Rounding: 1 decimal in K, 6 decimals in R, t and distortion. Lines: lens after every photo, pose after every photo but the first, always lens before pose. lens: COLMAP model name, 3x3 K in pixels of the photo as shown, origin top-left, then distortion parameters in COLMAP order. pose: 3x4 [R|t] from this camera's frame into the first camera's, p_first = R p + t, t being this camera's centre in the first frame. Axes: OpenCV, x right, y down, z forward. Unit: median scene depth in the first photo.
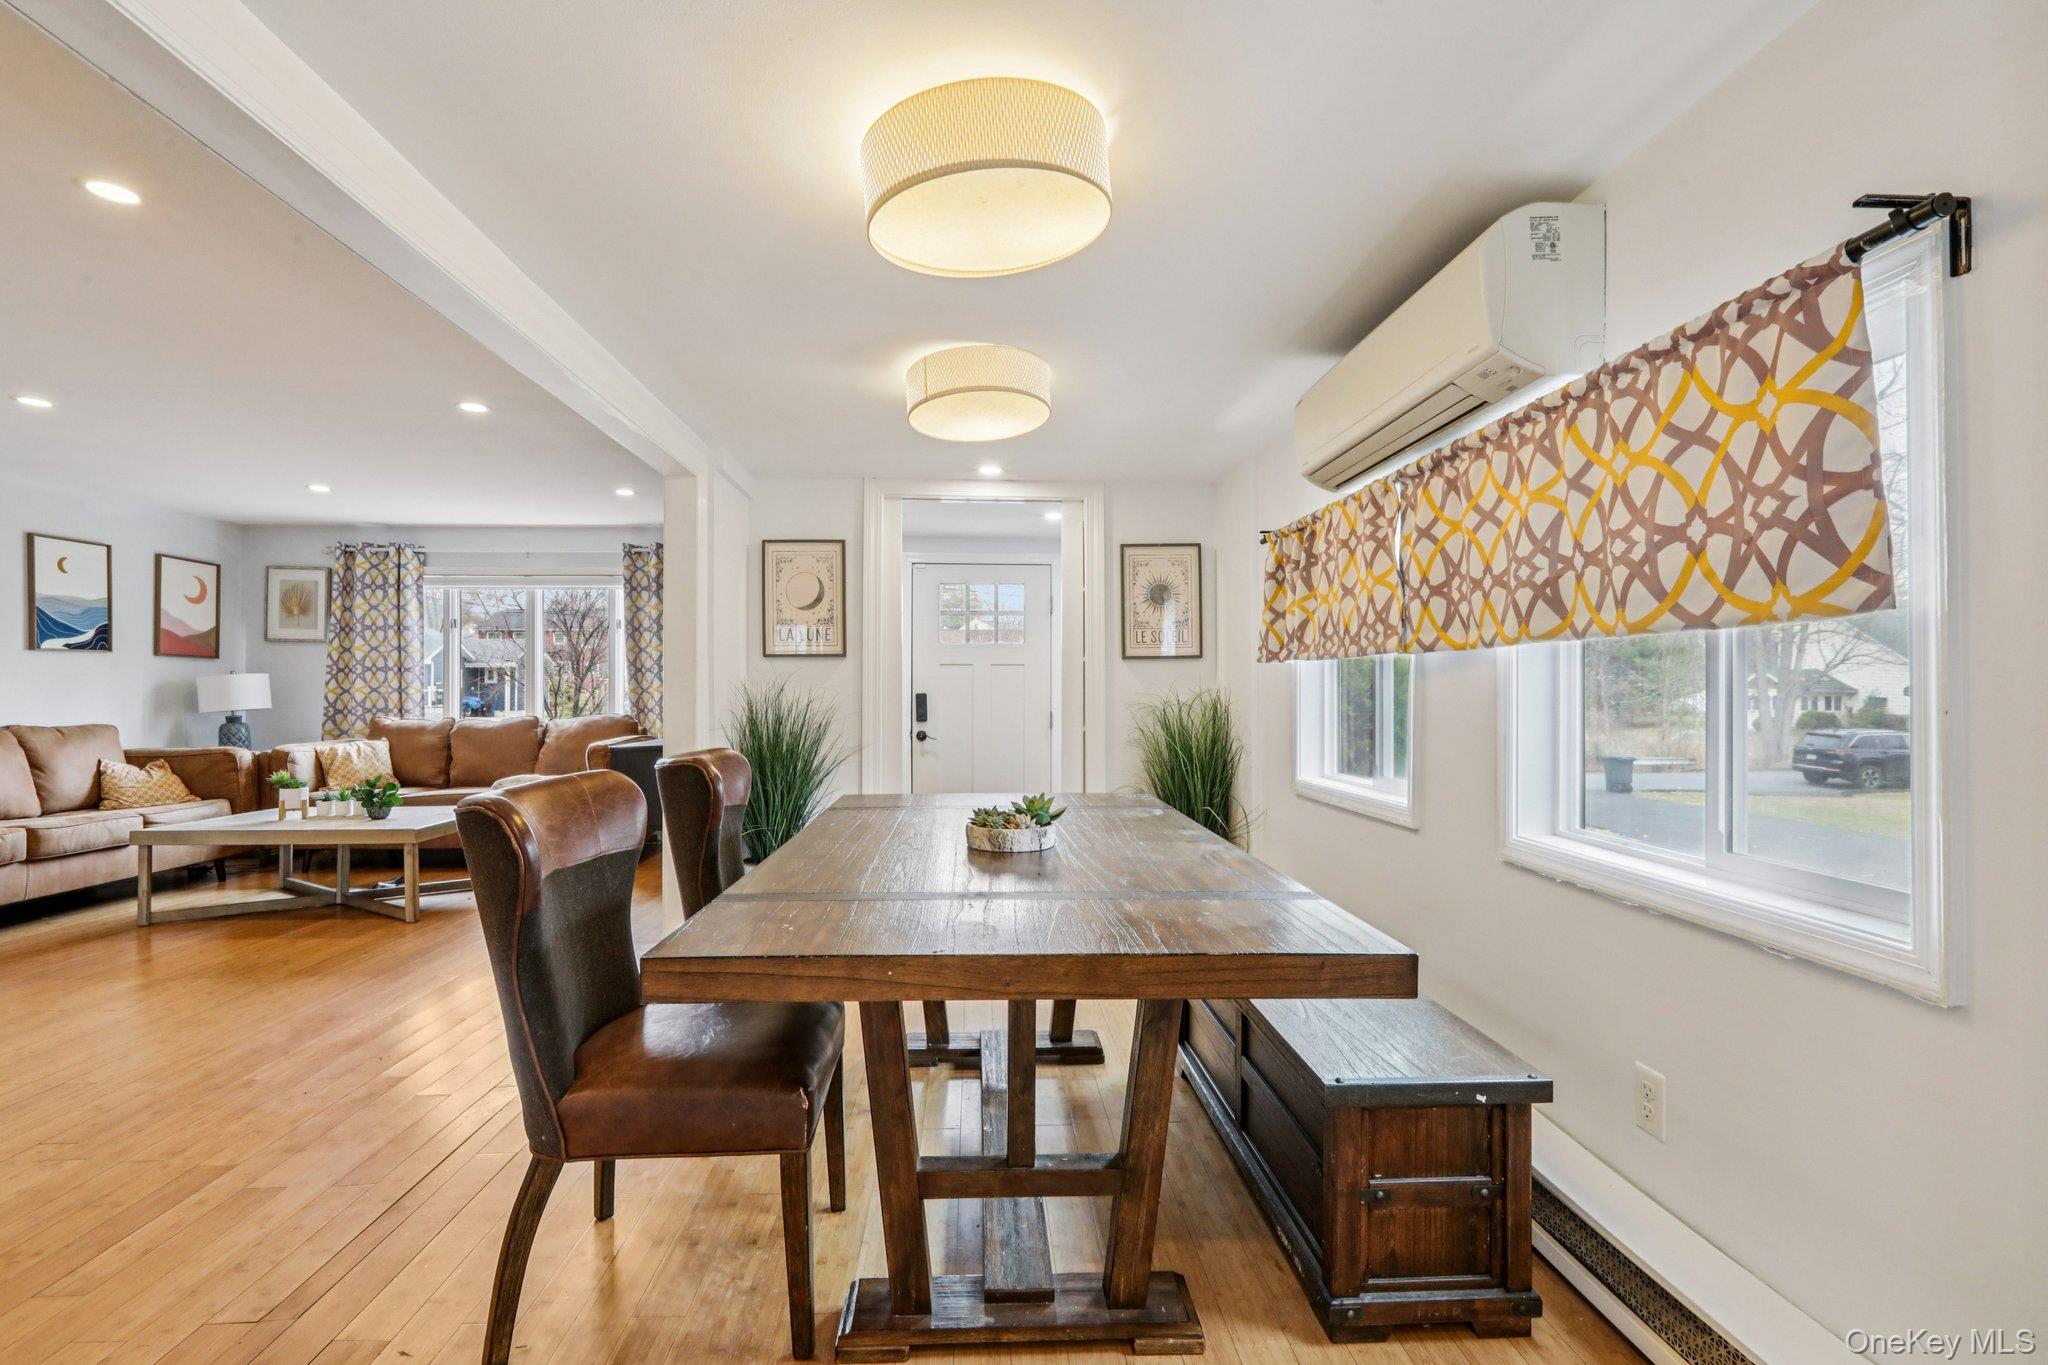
lens RADIAL K [[902.3, 0, 1021.6], [0, 902.3, 697.8], [0, 0, 1]] dist [-0.001034, -0.000313]
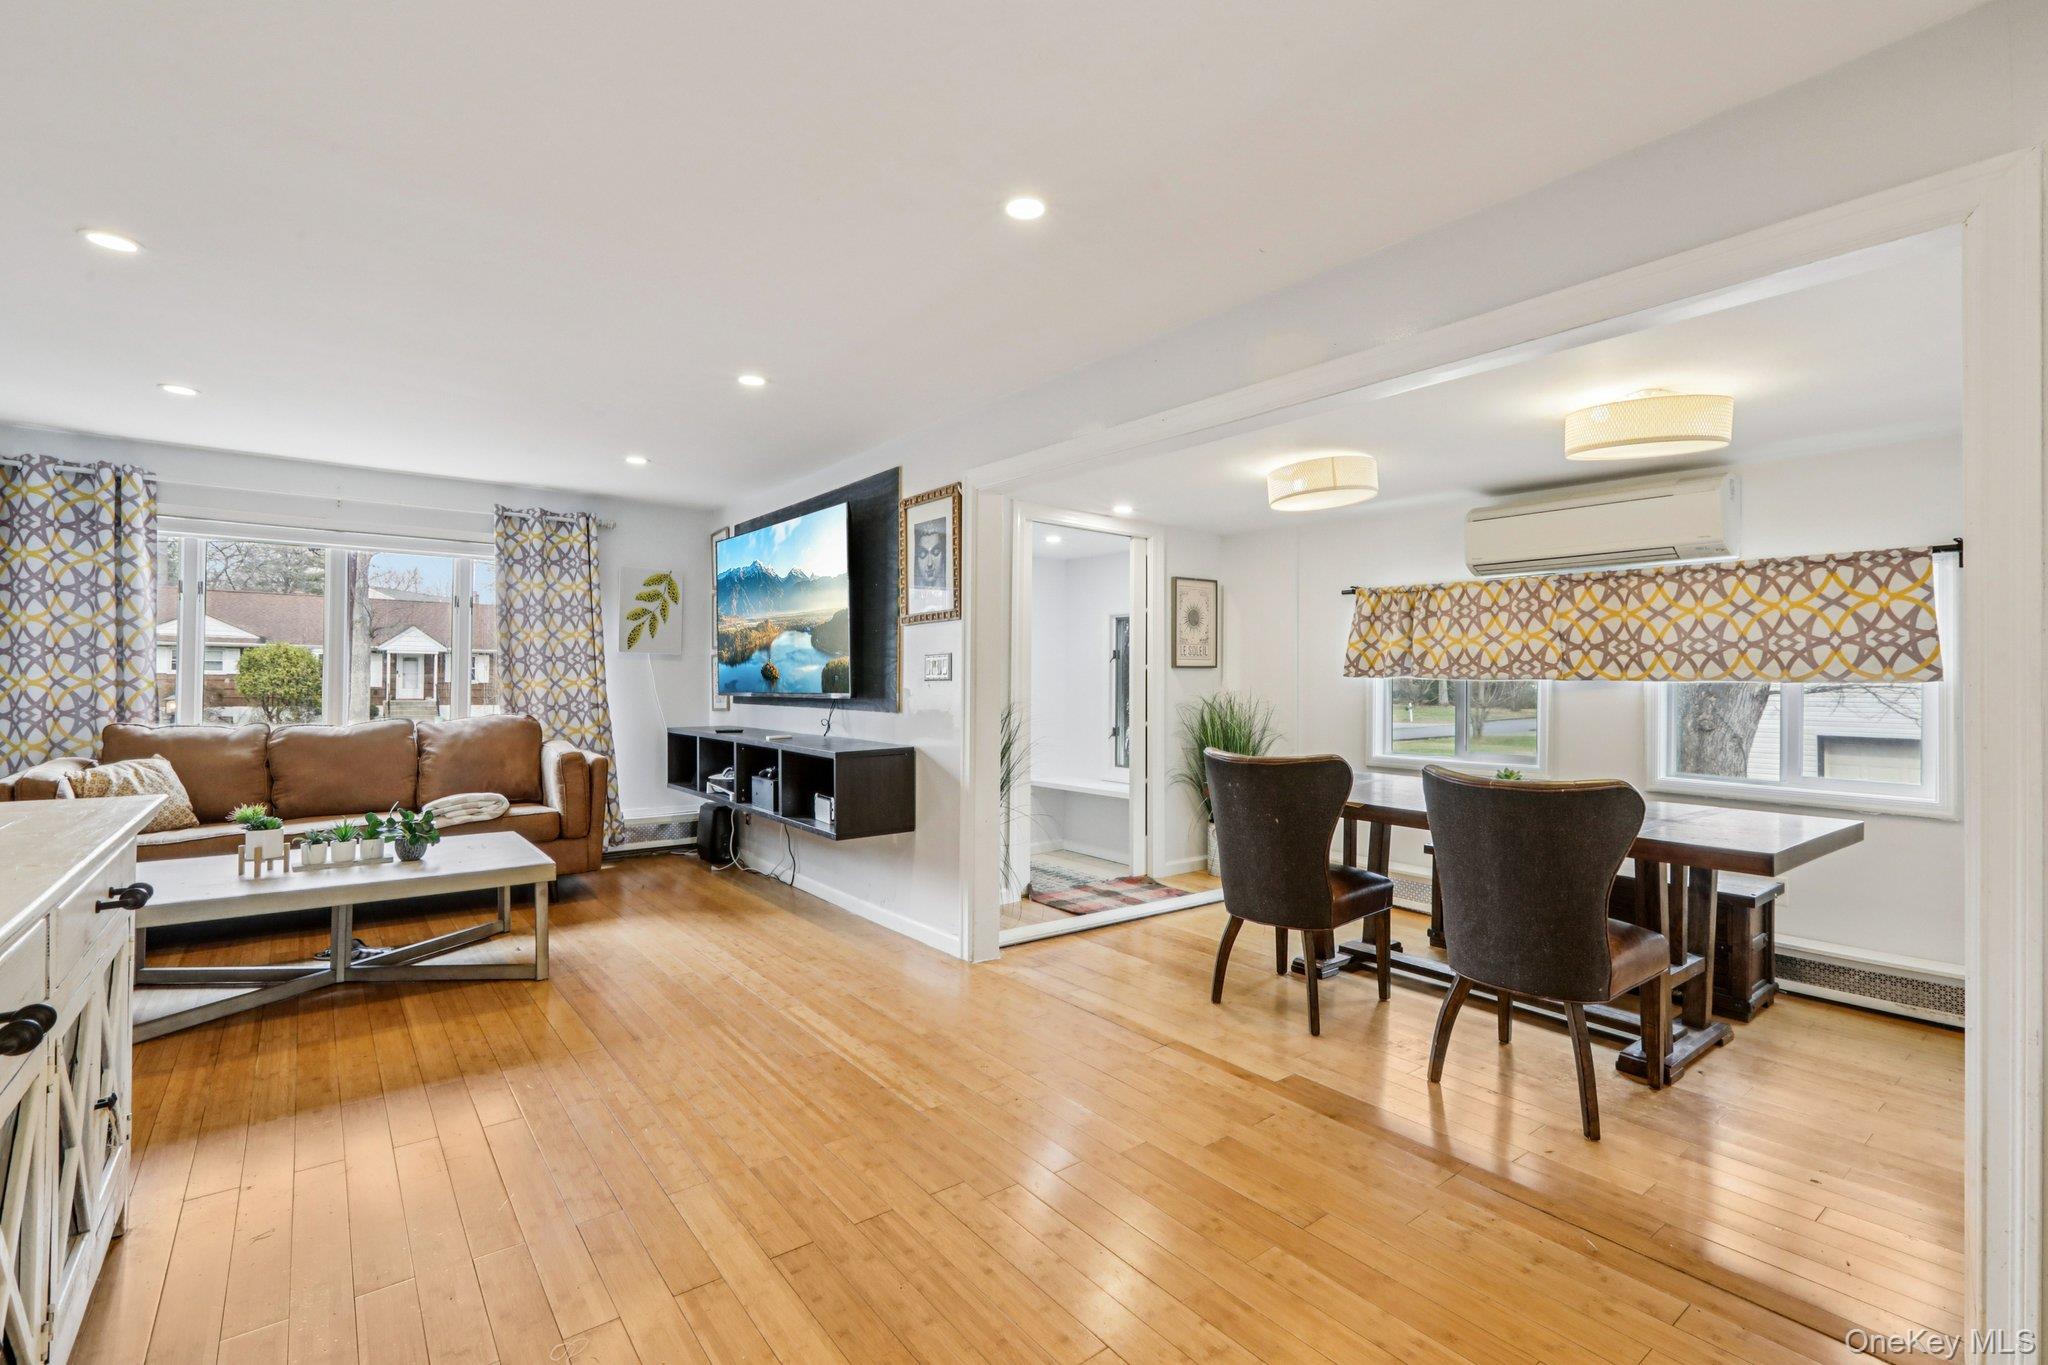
lens RADIAL K [[904.9, 0, 1024.0], [0, 904.9, 682.5], [0, 0, 1]] dist [-0.000321, -0.000158]
pose [[0.818357, 0.007978, 0.574655, -1.729862], [-0.007224, 0.999967, -0.003596, -0.037118], [-0.574665, -0.001208, 0.818388, 0.197392]]
